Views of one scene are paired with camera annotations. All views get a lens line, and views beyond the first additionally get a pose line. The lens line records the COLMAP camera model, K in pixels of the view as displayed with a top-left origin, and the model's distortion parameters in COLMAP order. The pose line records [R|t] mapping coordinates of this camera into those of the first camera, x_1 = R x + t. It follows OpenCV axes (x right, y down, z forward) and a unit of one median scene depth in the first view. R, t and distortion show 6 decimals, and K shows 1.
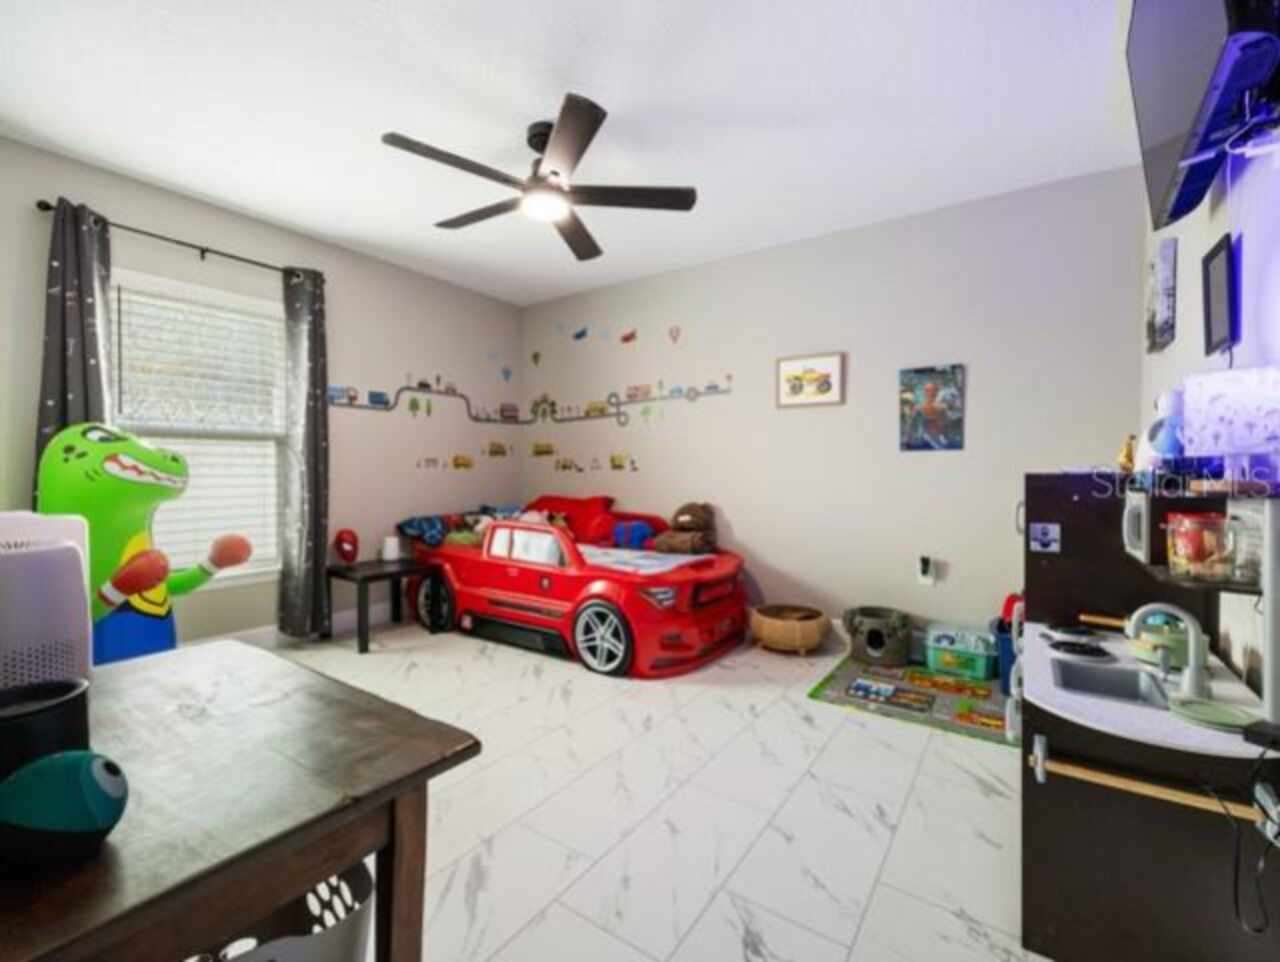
lens RADIAL K [[553.1, 0, 644.9], [0, 553.1, 471.0], [0, 0, 1]] dist [-0.002721, -0.000952]
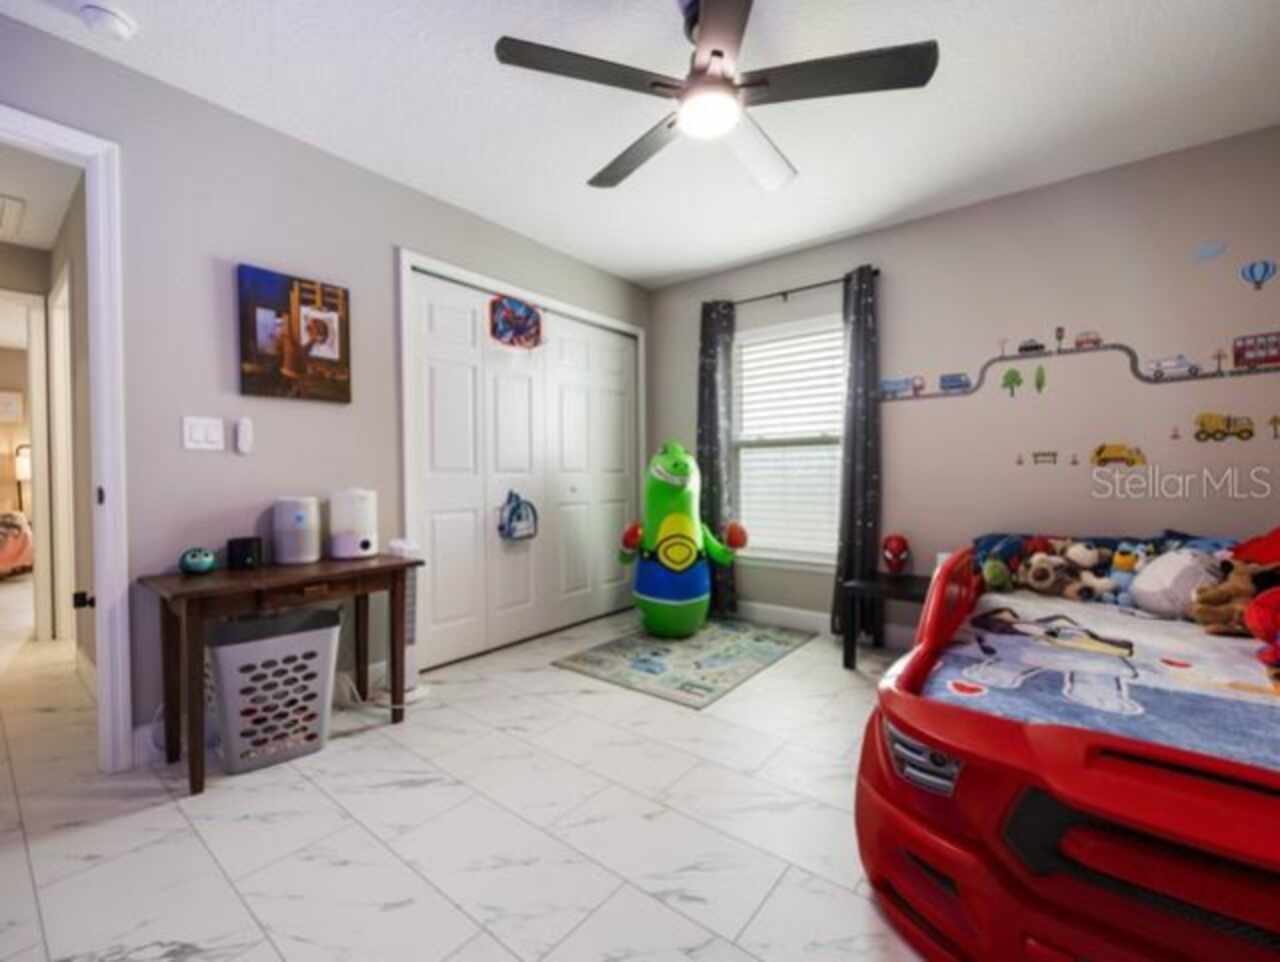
lens RADIAL K [[542.2, 0, 640.0], [0, 542.2, 481.0], [0, 0, 1]] dist [0.011245, -0.008769]
pose [[-0.064638, 0.014141, -0.997809, 0.375977], [0.006404, 0.999885, 0.013755, 0.000474], [0.997888, -0.005501, -0.064721, 0.643503]]
